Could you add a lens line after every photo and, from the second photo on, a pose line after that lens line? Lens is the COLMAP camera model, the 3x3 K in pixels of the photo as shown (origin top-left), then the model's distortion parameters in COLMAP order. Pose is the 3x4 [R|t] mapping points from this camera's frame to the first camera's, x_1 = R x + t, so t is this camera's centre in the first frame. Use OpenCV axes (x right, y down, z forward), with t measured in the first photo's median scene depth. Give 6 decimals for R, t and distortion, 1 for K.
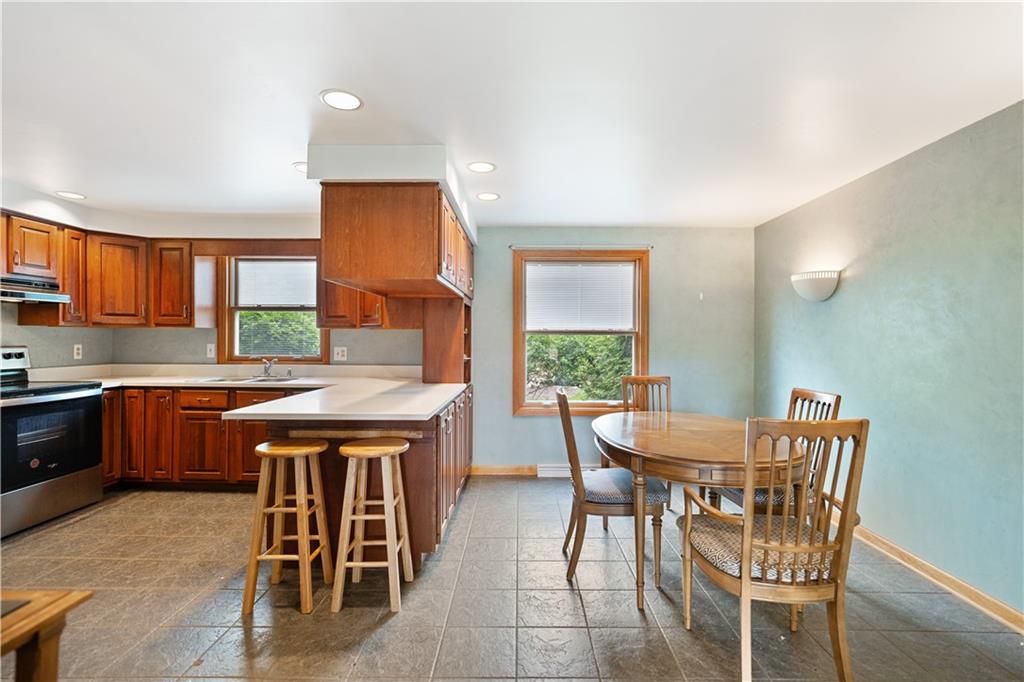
lens RADIAL K [[476.7, 0, 515.1], [0, 476.7, 338.8], [0, 0, 1]] dist [0.000301, 0.001333]
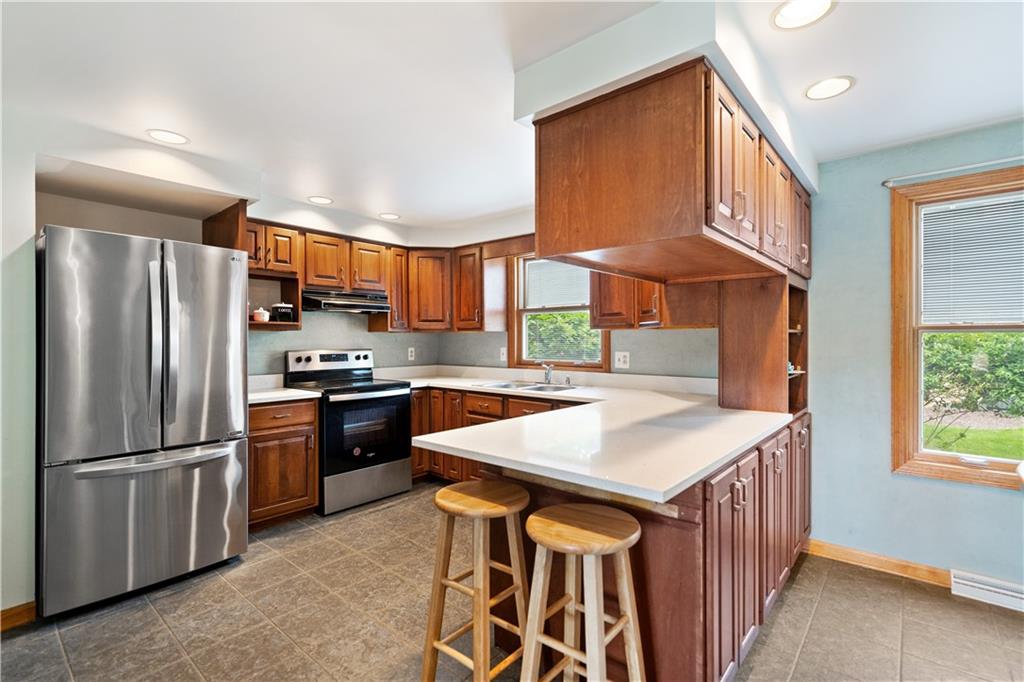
lens RADIAL K [[469.9, 0, 515.3], [0, 469.9, 341.1], [0, 0, 1]] dist [0.000005, 0.000571]
pose [[0.769638, -0.005105, -0.638461, 0.009823], [0.006234, 0.999980, -0.000481, -0.002212], [0.638451, -0.003610, 0.769654, 0.302823]]
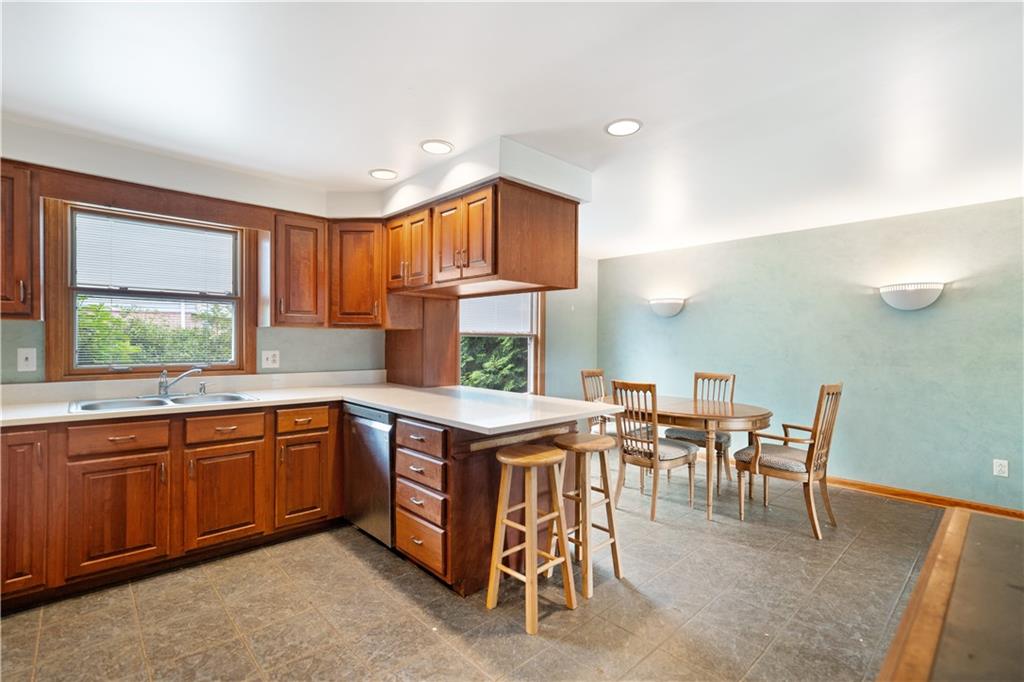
lens RADIAL K [[469.9, 0, 515.3], [0, 469.9, 341.1], [0, 0, 1]] dist [0.000005, 0.000571]
pose [[0.722466, 0.000048, 0.691406, -0.703243], [-0.004946, 0.999975, 0.005099, -0.004400], [-0.691388, -0.007103, 0.722448, 0.202978]]
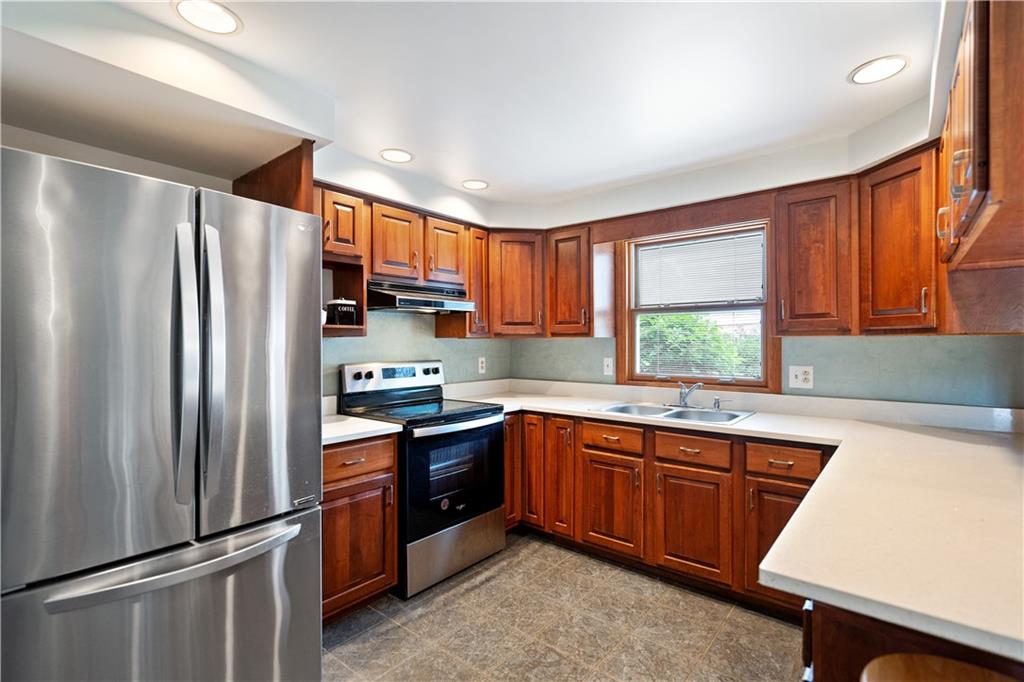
lens RADIAL K [[478.7, 0, 516.4], [0, 478.7, 342.6], [0, 0, 1]] dist [0.000758, 0.000348]
pose [[0.784448, -0.005783, -0.620167, -0.315080], [0.005225, 0.999983, -0.002715, -0.014955], [0.620172, -0.001111, 0.784465, 0.342927]]
